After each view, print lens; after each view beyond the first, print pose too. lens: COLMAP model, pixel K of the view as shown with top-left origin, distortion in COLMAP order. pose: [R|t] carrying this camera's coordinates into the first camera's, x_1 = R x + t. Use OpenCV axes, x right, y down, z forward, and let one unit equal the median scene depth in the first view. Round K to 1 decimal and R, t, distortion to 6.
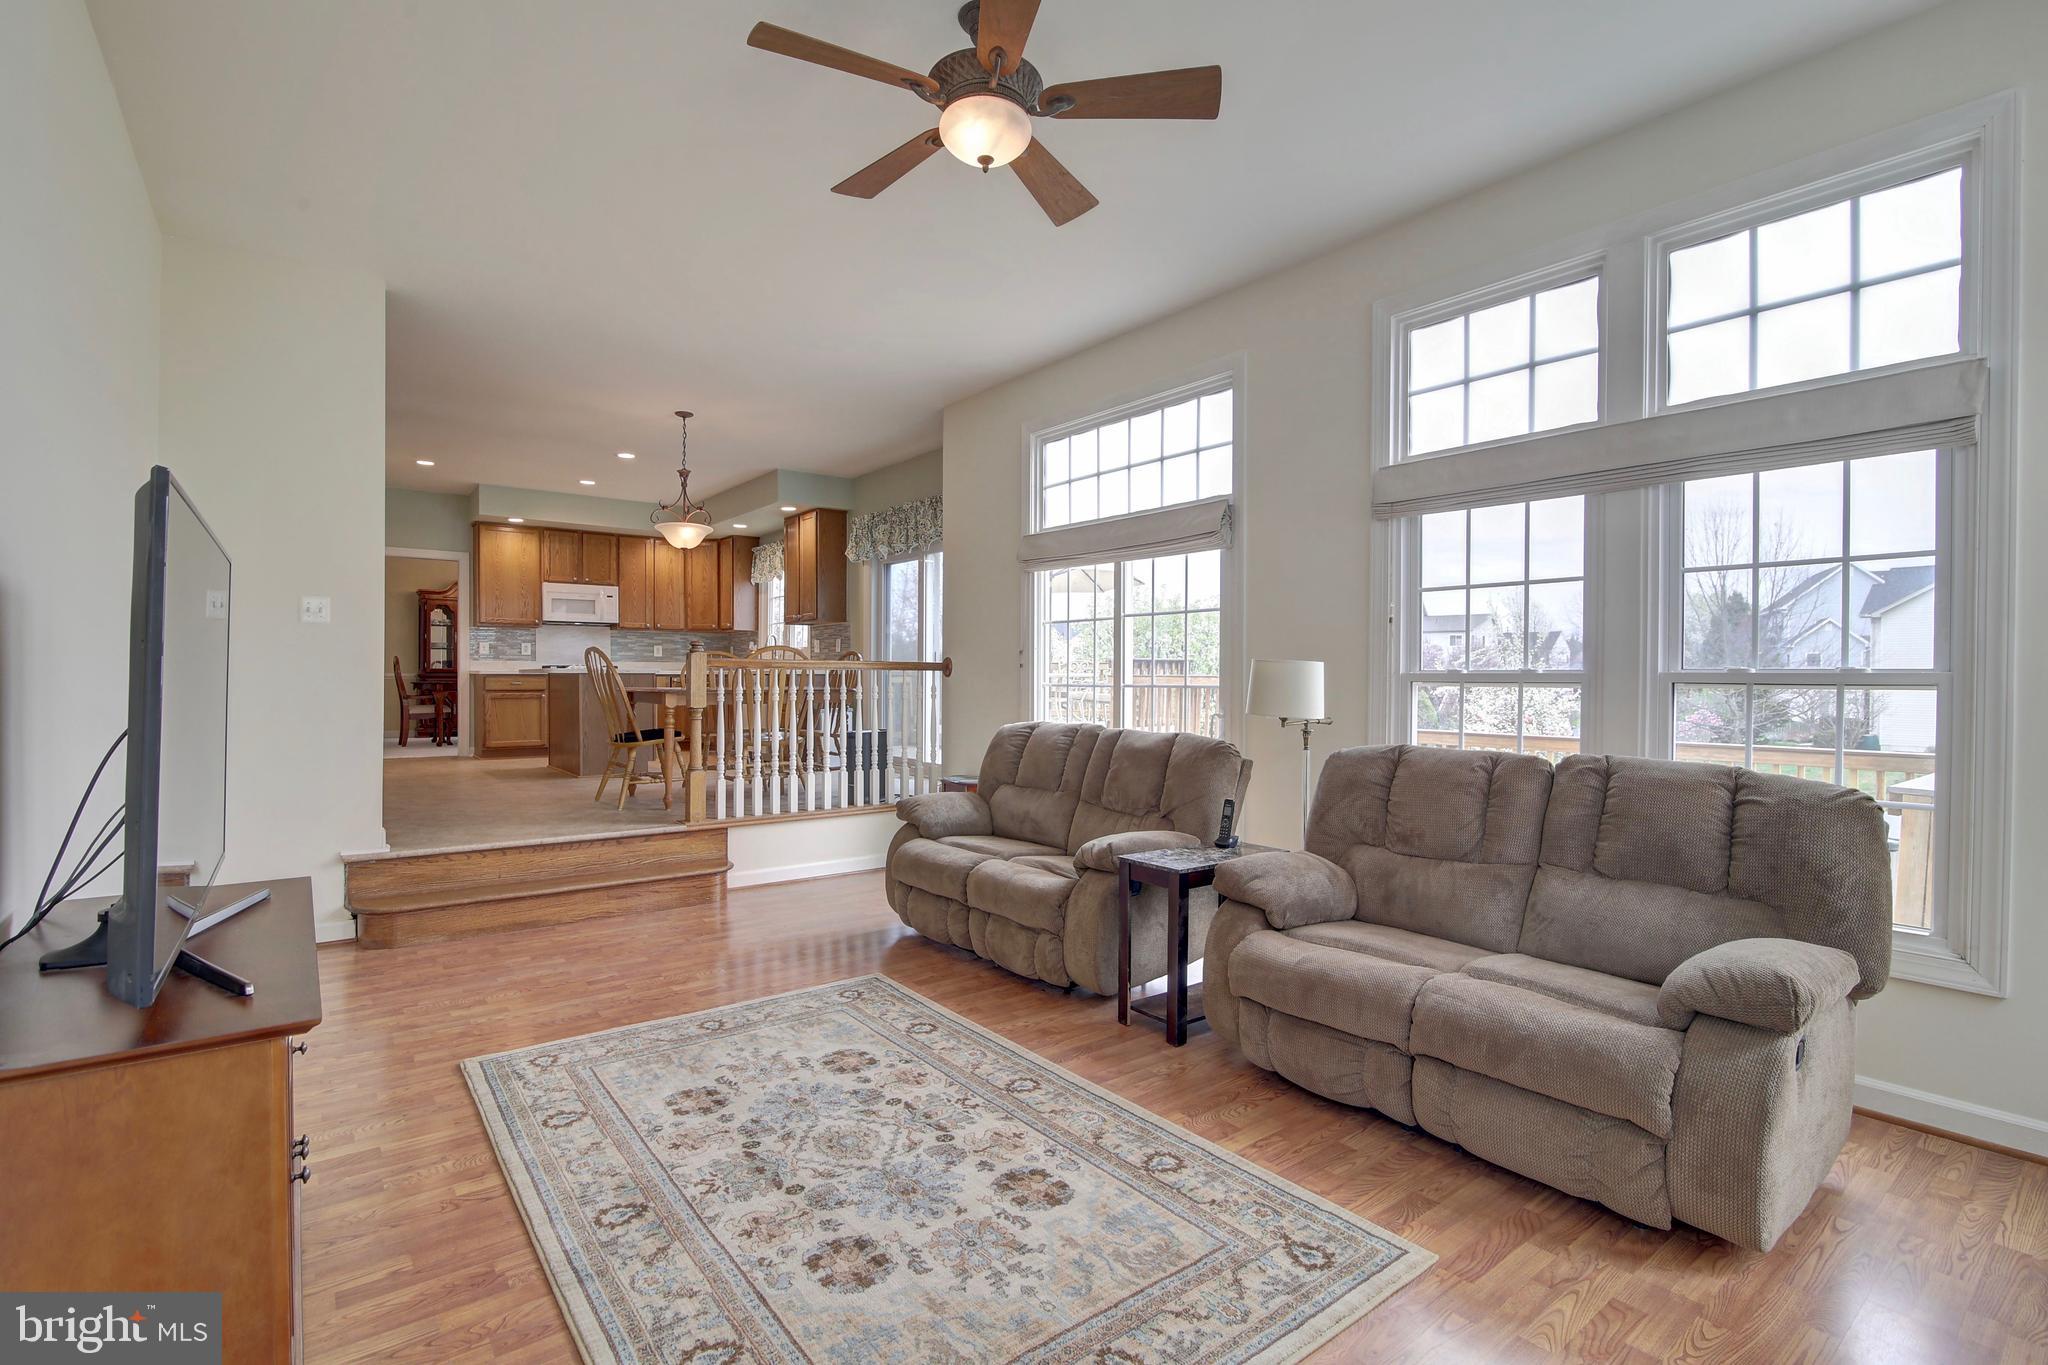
lens RADIAL K [[939.9, 0, 1026.8], [0, 939.9, 687.8], [0, 0, 1]] dist [-0.019618, 0.000820]
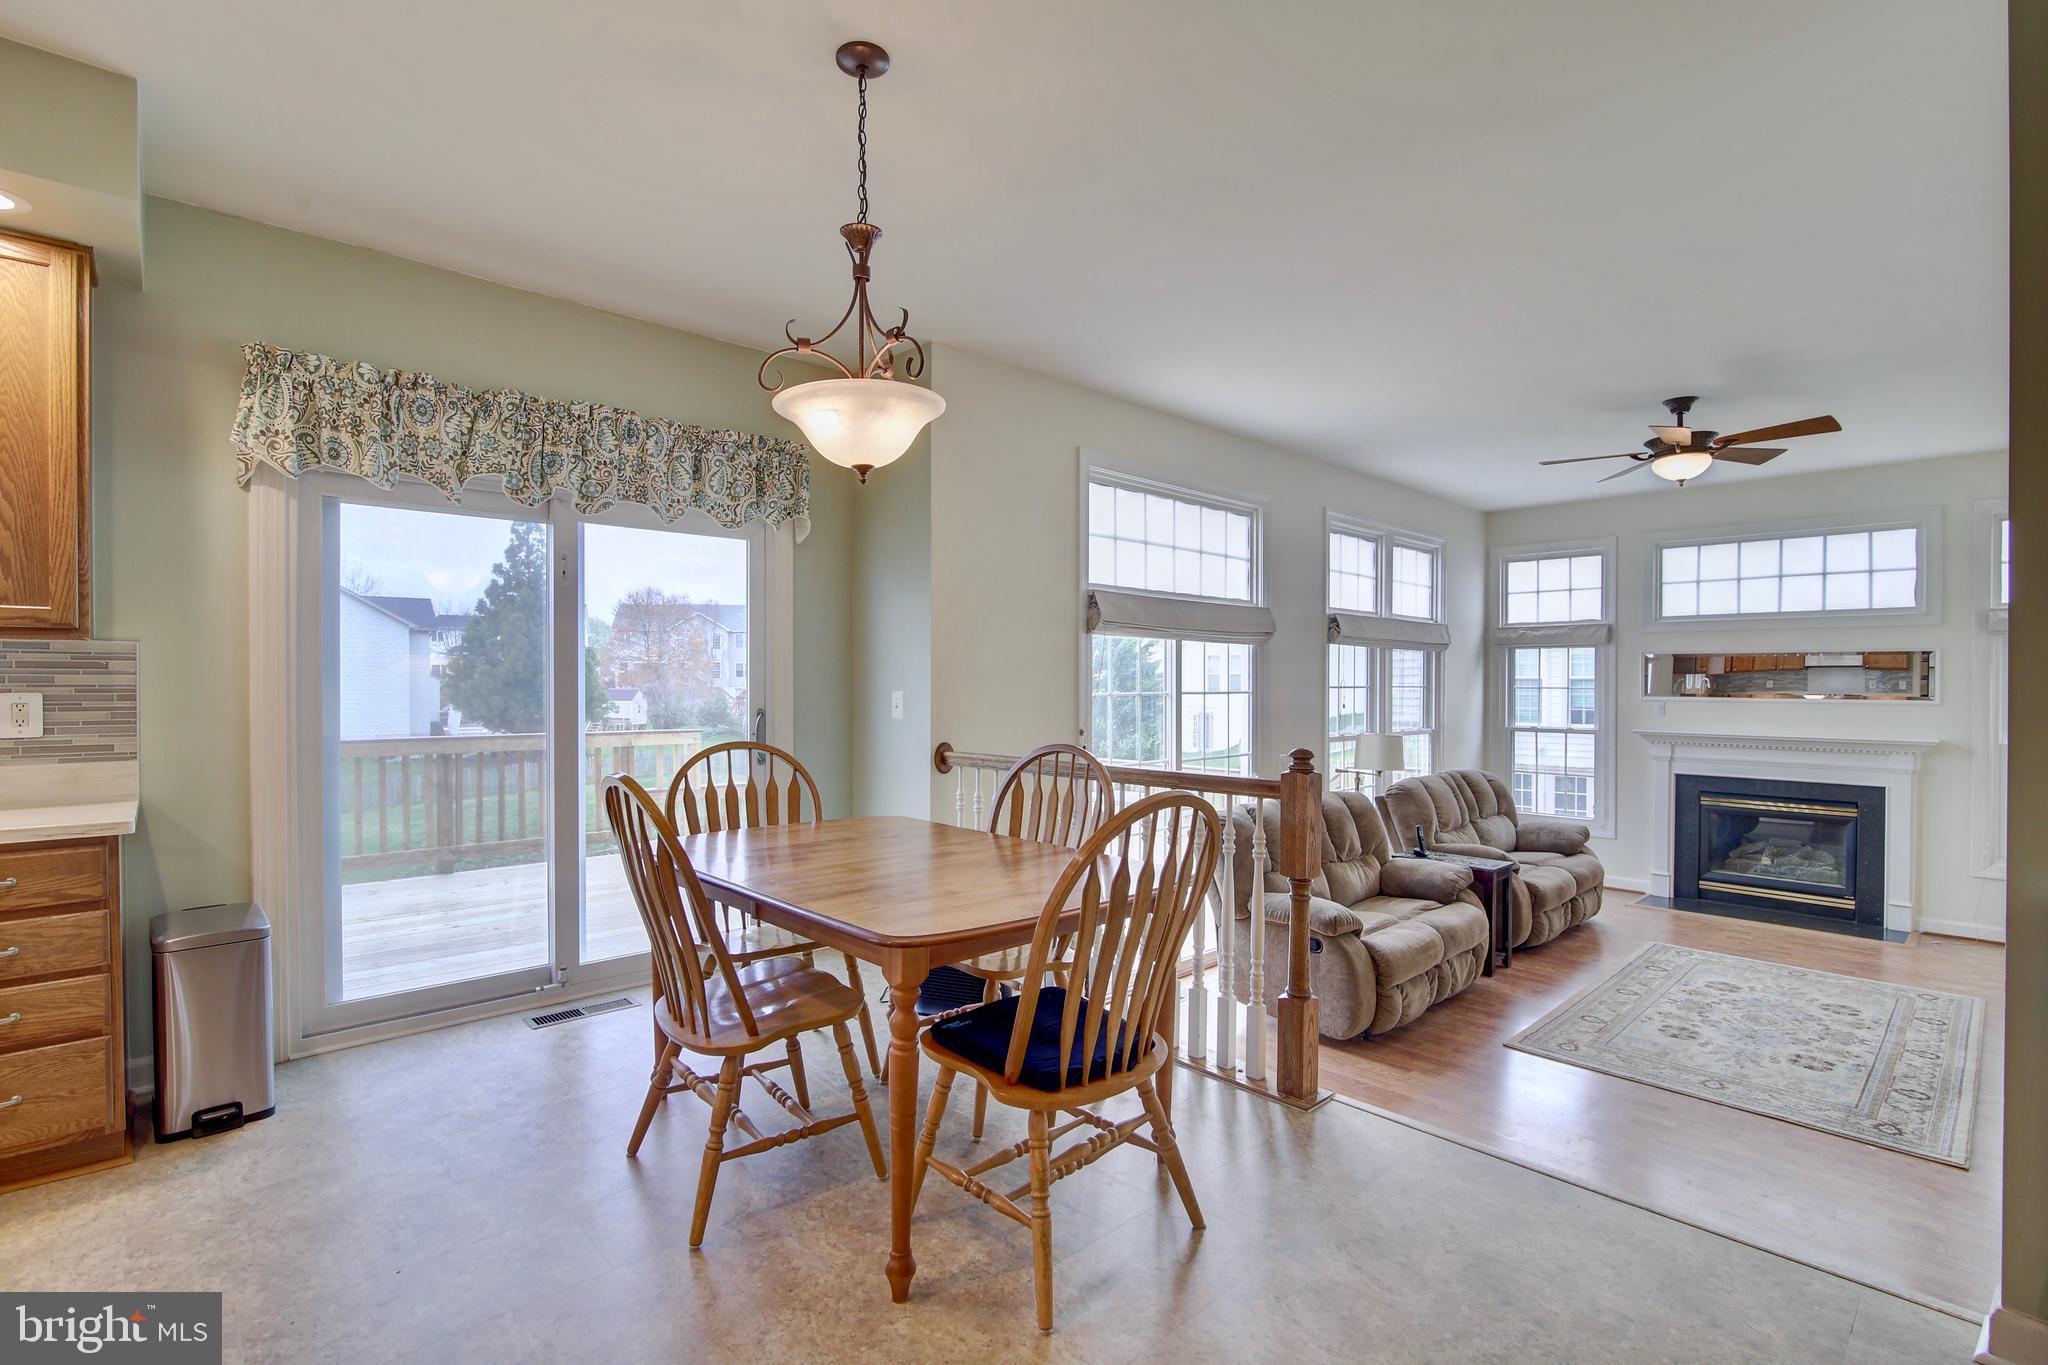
lens RADIAL K [[939.9, 0, 1026.8], [0, 939.9, 687.8], [0, 0, 1]] dist [-0.019618, 0.000820]
pose [[-0.086151, -0.013418, 0.996192, -0.474101], [0.008259, 0.999865, 0.014182, -0.051227], [-0.996248, 0.009449, -0.086029, 0.658156]]
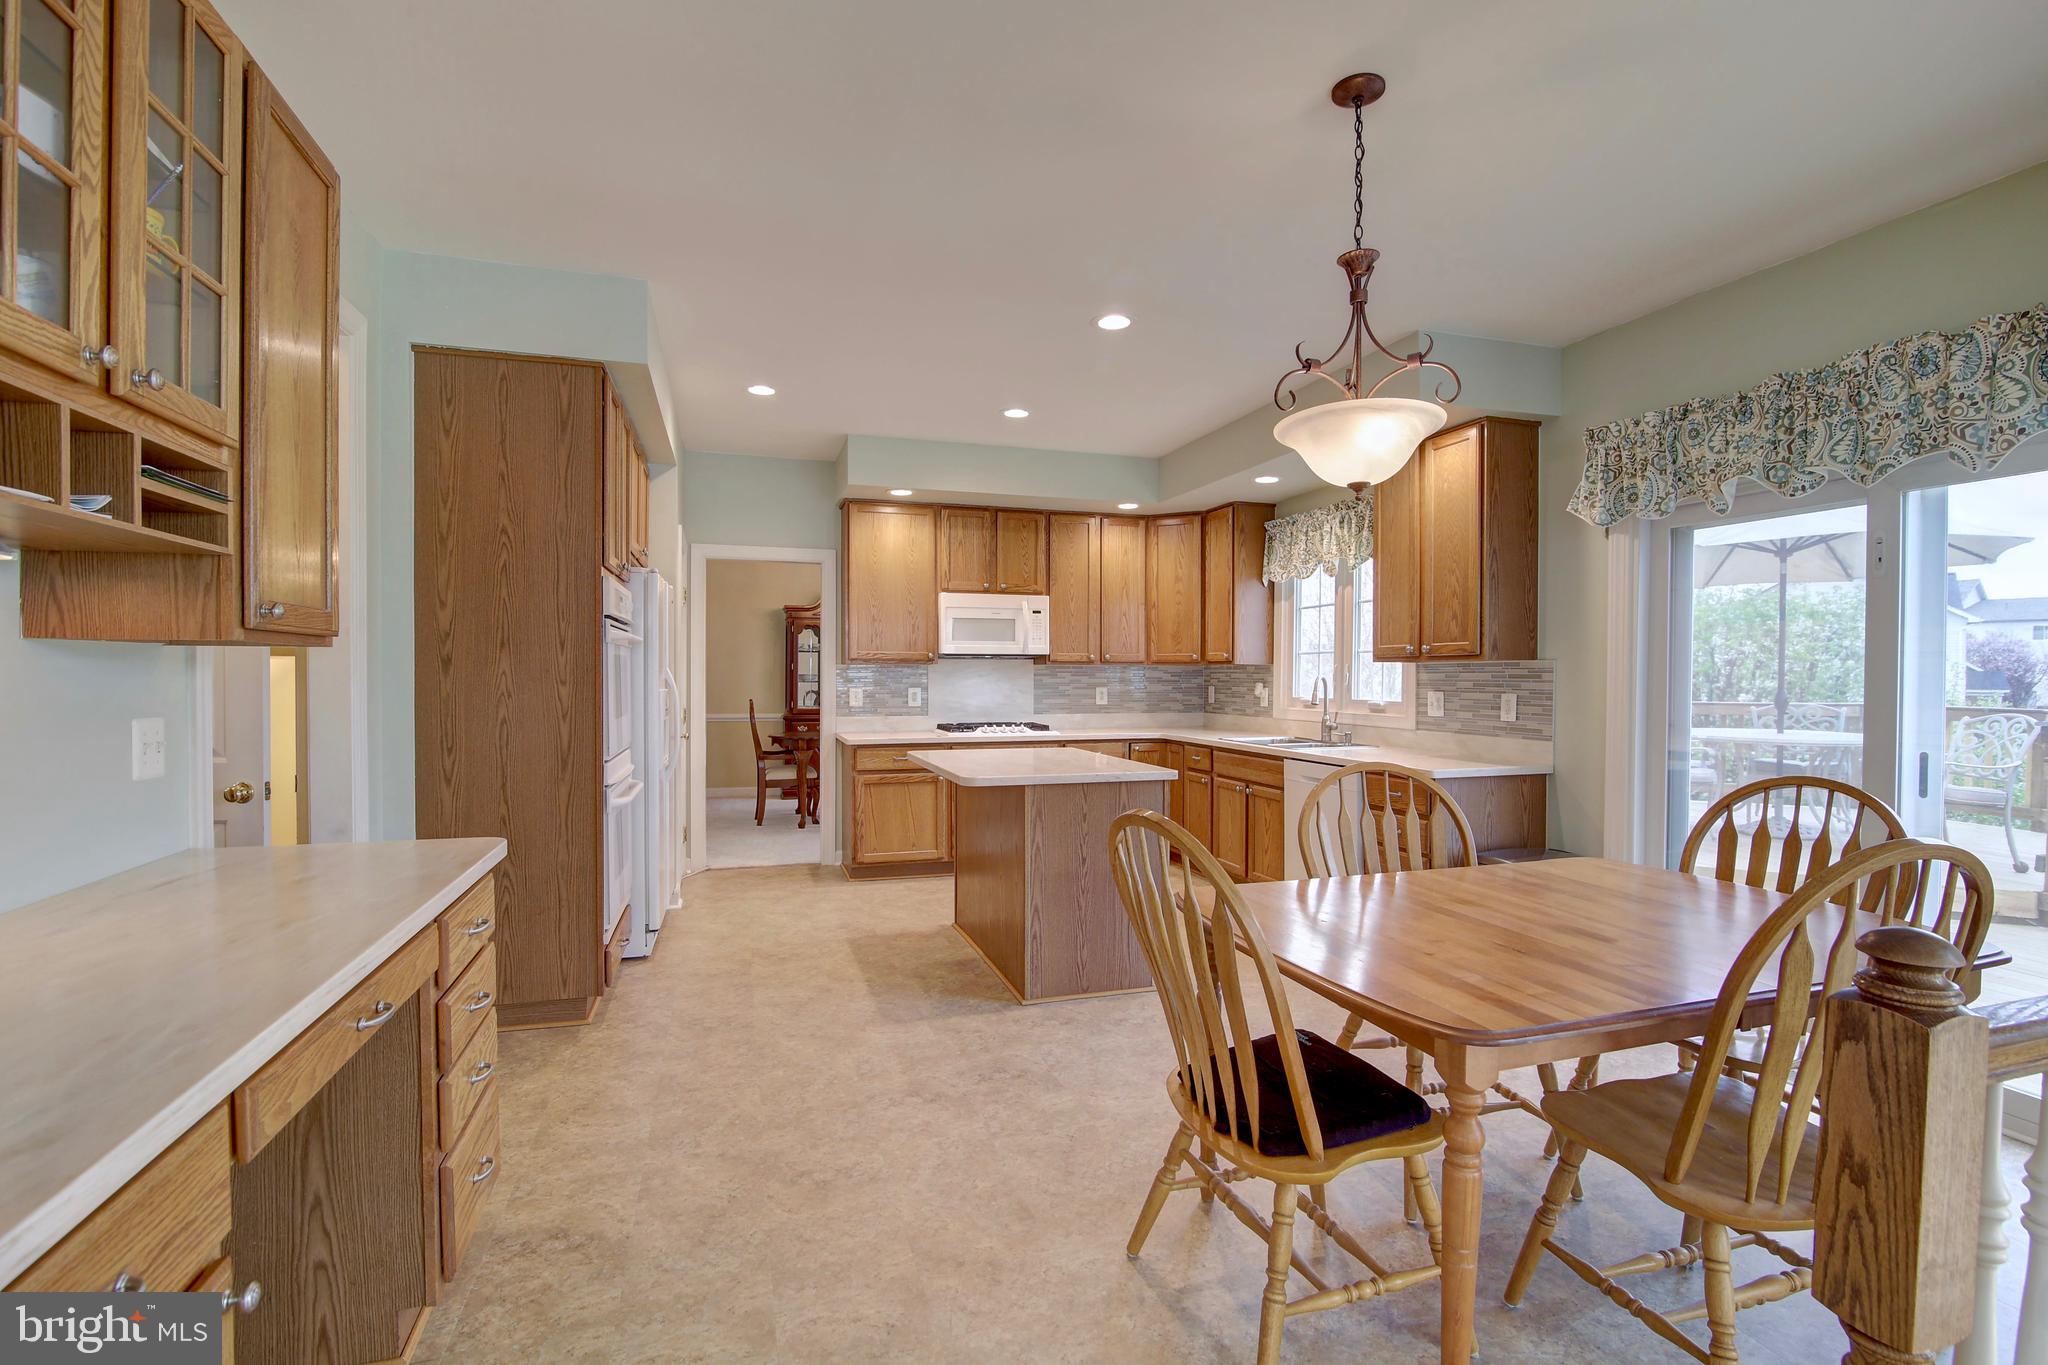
lens RADIAL K [[939.9, 0, 1026.8], [0, 939.9, 687.8], [0, 0, 1]] dist [-0.019618, 0.000820]
pose [[0.935988, 0.005367, -0.351992, -0.242488], [-0.004593, 0.999985, 0.003034, -0.051458], [0.352003, -0.001223, 0.935998, 0.434074]]
